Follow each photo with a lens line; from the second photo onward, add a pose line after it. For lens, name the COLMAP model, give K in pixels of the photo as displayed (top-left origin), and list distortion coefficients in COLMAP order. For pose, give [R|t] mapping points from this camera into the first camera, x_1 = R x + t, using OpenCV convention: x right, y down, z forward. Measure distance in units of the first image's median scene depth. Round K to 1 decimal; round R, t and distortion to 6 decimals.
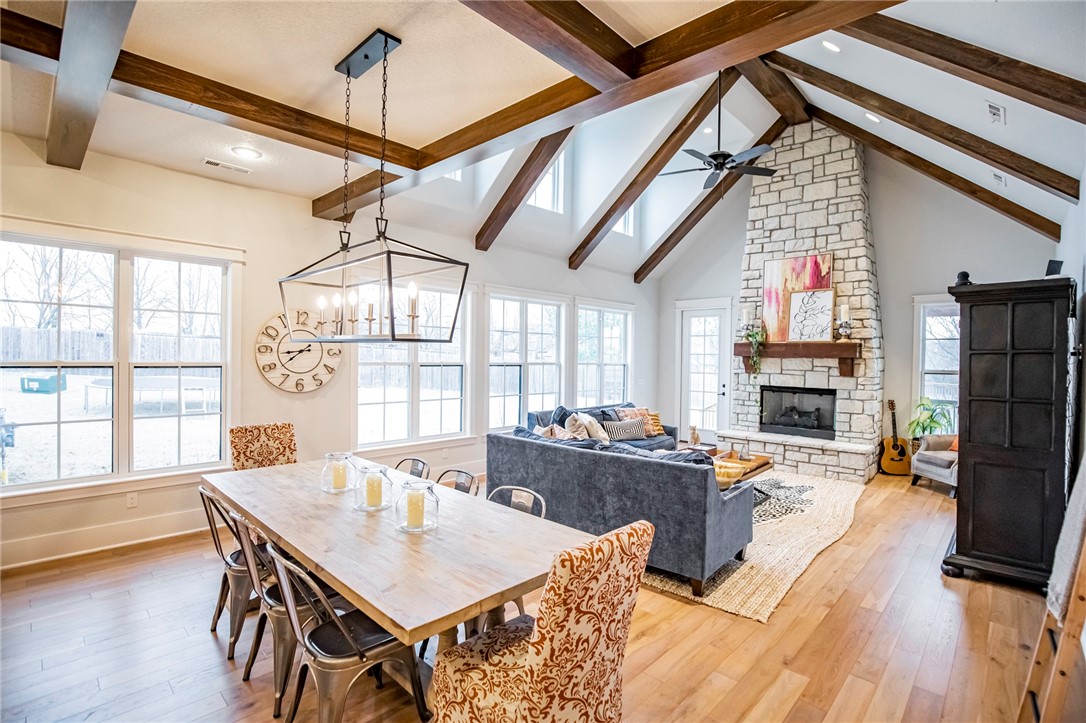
lens RADIAL K [[506.1, 0, 553.6], [0, 506.1, 360.3], [0, 0, 1]] dist [-0.012210, -0.000486]
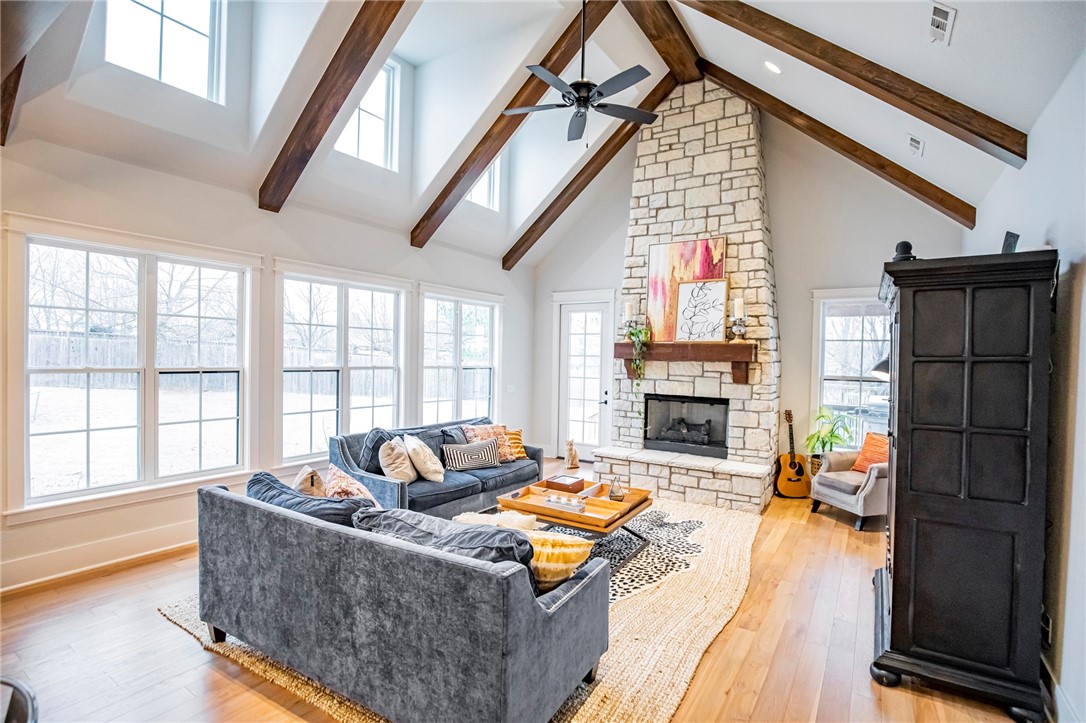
lens RADIAL K [[506.1, 0, 544.9], [0, 506.1, 361.3], [0, 0, 1]] dist [-0.012210, -0.000486]
pose [[0.986594, 0.002495, 0.163175, 0.115373], [-0.003227, 0.999986, 0.004226, -0.007332], [-0.163162, -0.004696, 0.986588, 0.210404]]
